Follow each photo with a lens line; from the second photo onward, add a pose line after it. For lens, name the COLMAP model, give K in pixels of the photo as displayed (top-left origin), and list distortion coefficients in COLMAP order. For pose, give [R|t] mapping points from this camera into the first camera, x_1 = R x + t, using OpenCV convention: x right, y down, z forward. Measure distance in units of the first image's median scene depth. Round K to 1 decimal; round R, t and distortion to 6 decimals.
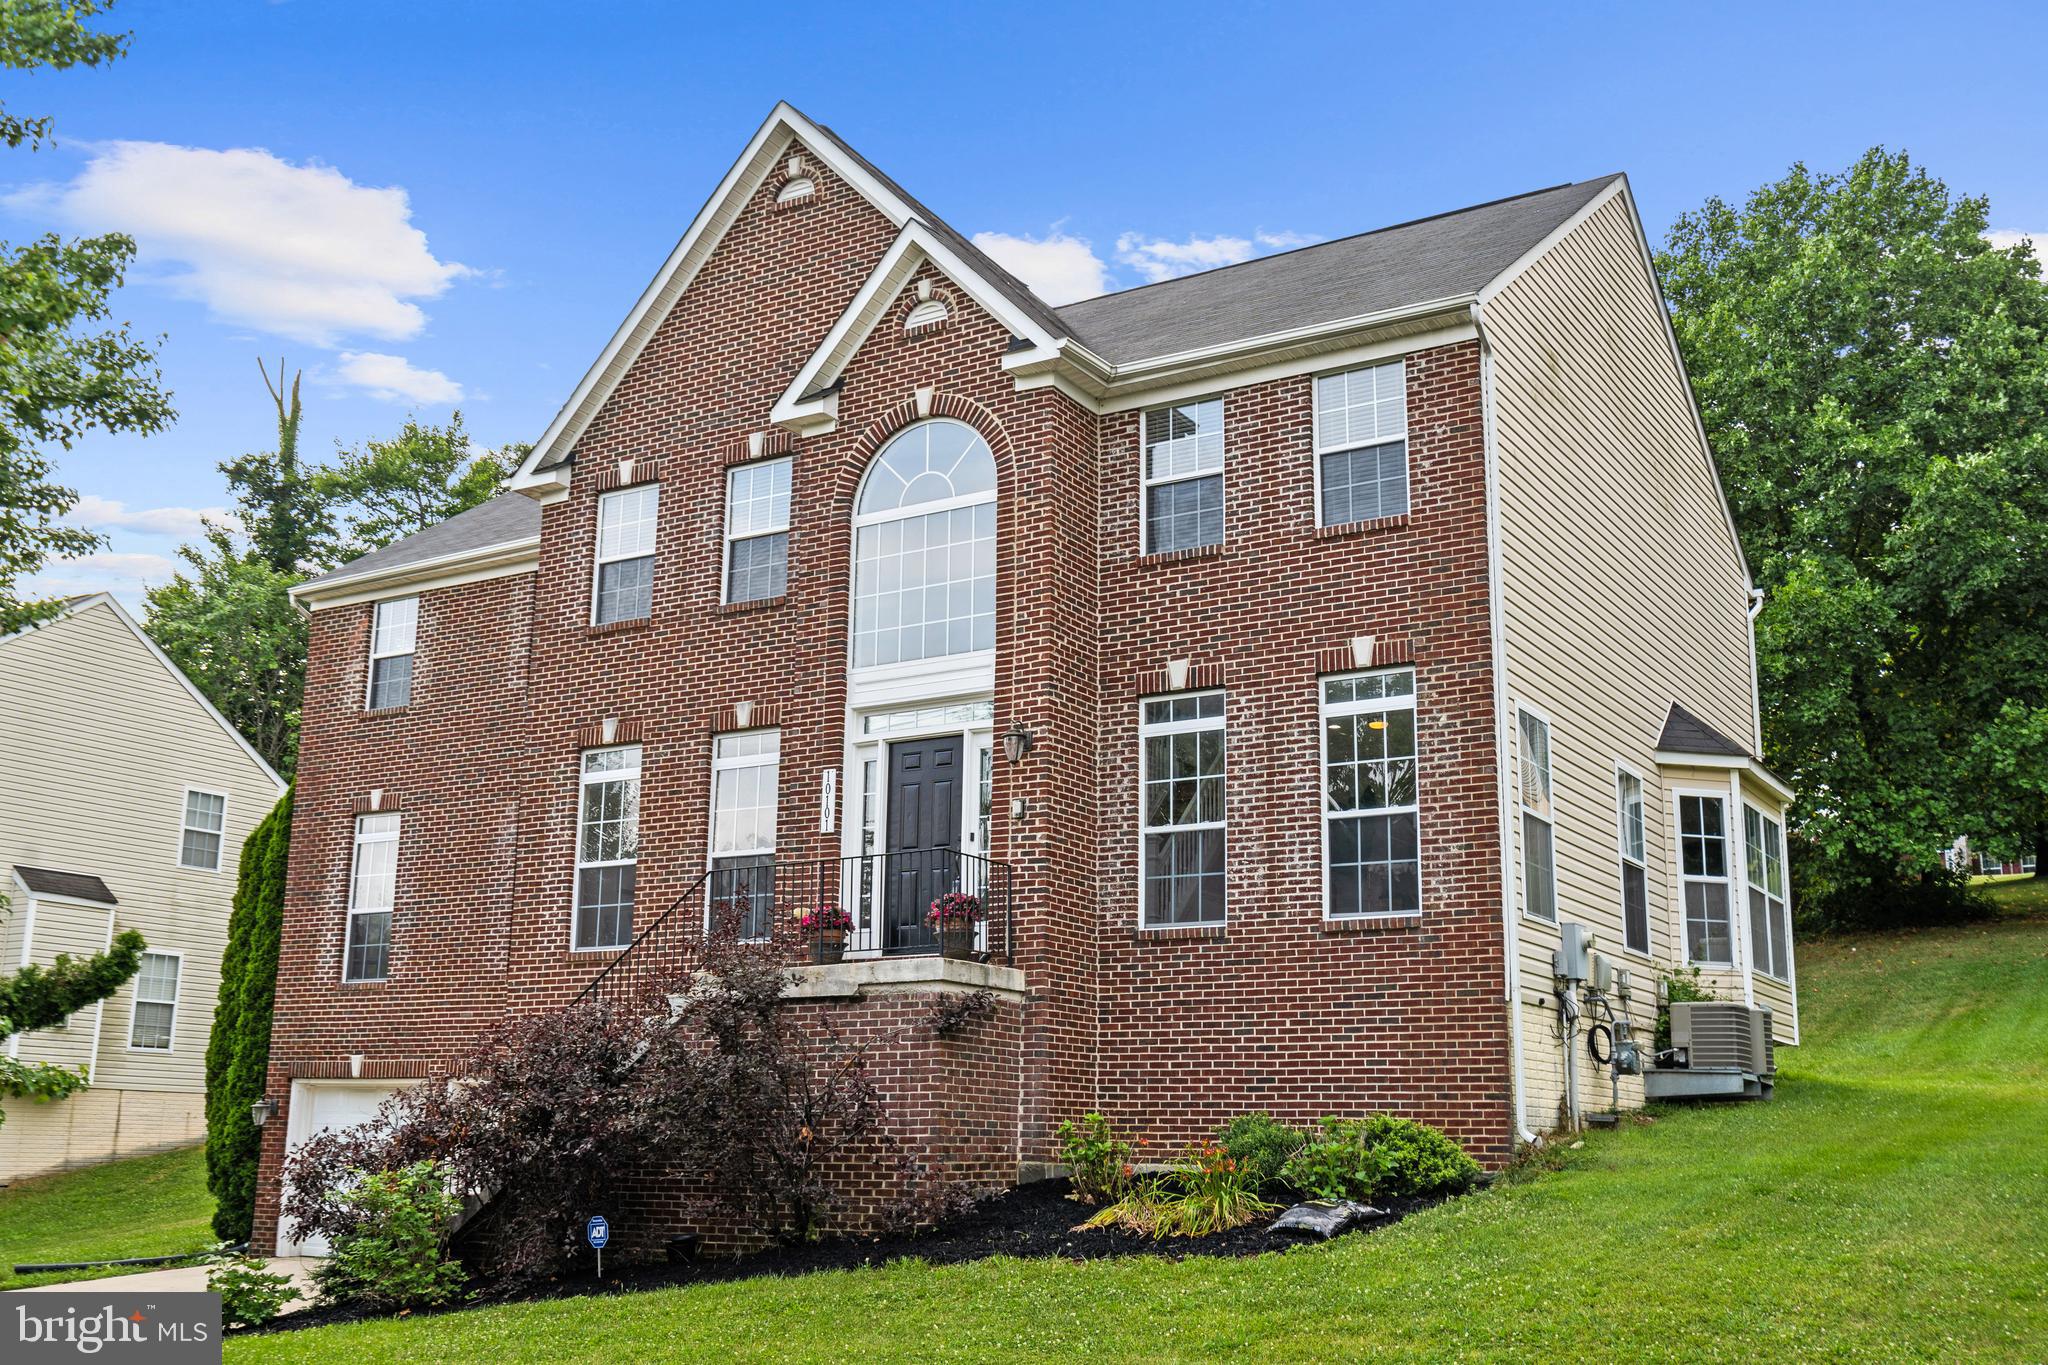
lens RADIAL K [[2073.7, 0, 1021.8], [0, 2073.7, 683.5], [0, 0, 1]] dist [-0.007972, 0.000000]
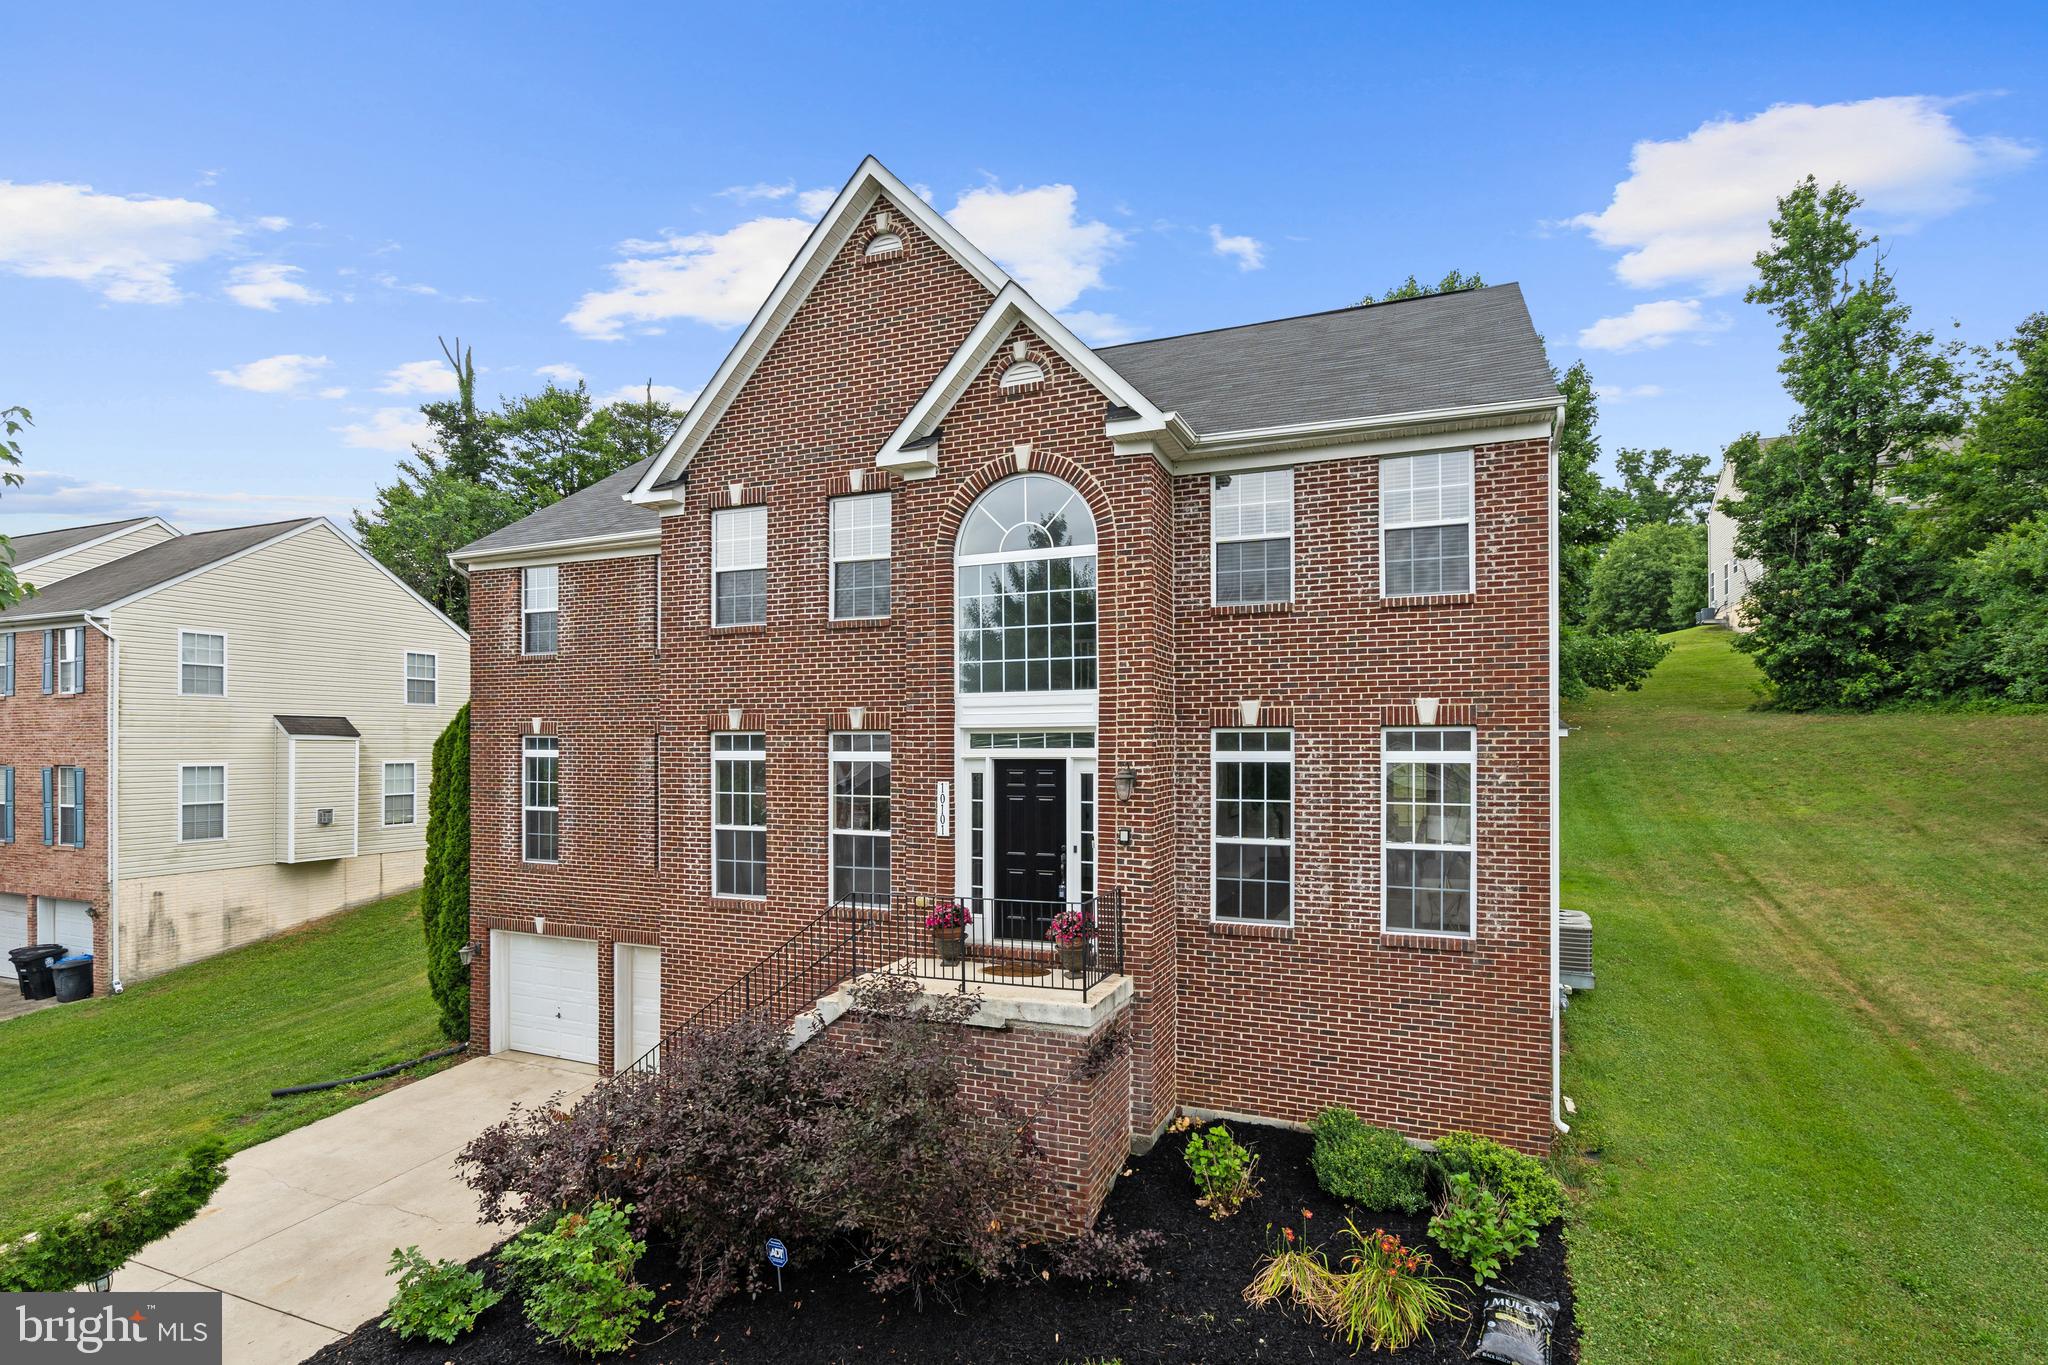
lens RADIAL K [[876.3, 0, 1032.1], [0, 876.3, 691.5], [0, 0, 1]] dist [-0.011991, 0.001113]
pose [[0.981892, -0.015916, 0.188772, -0.136543], [-0.026429, 0.975211, 0.219693, -0.119207], [-0.187589, -0.220704, 0.957131, 0.527885]]
